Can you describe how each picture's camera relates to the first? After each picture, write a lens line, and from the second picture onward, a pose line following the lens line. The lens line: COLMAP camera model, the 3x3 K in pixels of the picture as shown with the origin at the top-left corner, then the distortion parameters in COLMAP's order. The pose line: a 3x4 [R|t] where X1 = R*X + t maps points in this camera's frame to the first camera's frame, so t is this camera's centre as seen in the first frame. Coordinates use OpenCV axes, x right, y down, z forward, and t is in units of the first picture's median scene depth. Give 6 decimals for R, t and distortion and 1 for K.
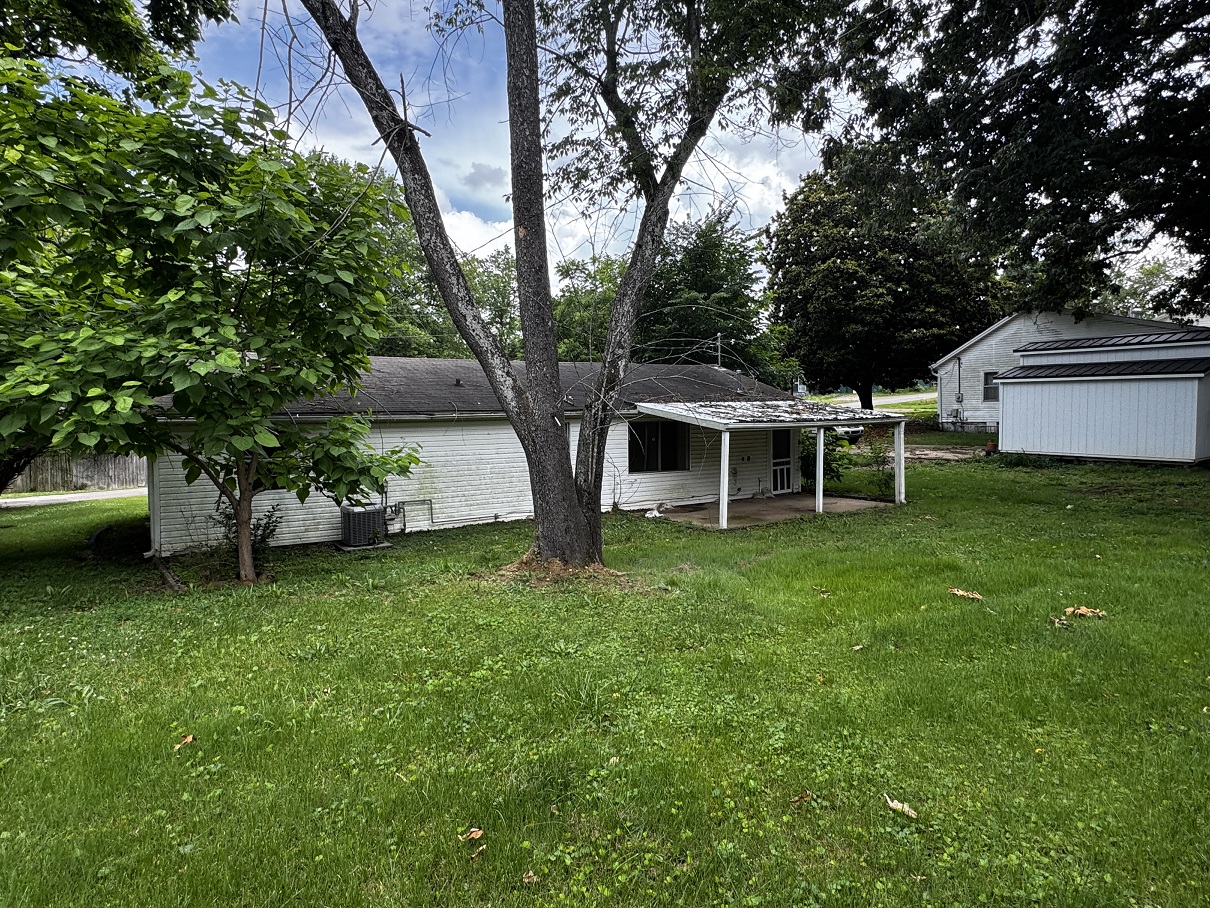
lens RADIAL K [[715.9, 0, 605.3], [0, 715.9, 444.4], [0, 0, 1]] dist [-0.003747, 0.000363]
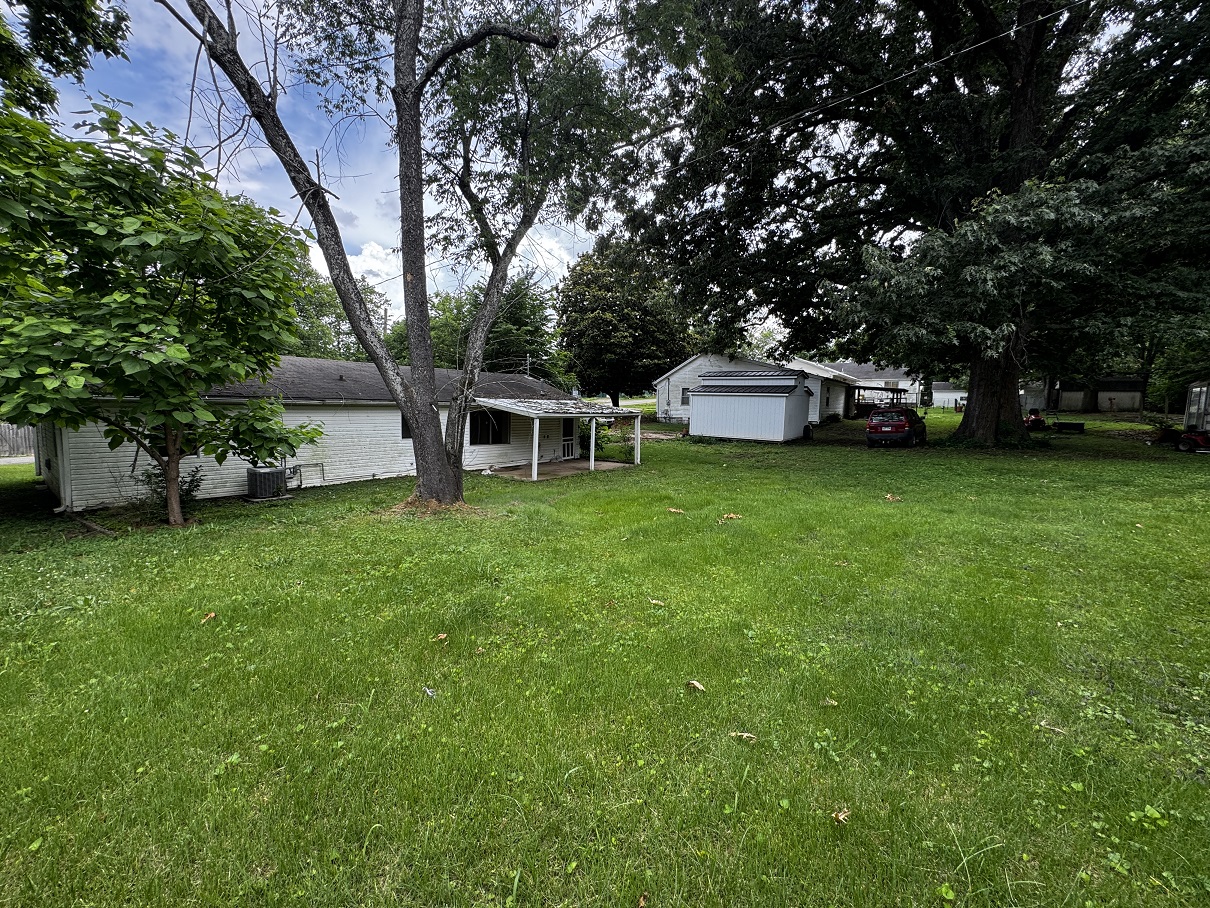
lens RADIAL K [[506.4, 0, 605.0], [0, 506.4, 454.0], [0, 0, 1]] dist [-0.001619, -0.000442]
pose [[0.939156, 0.000930, 0.343491, -0.078690], [-0.016522, 0.998961, 0.042468, 0.010911], [-0.343094, -0.045559, 0.938195, -0.100226]]
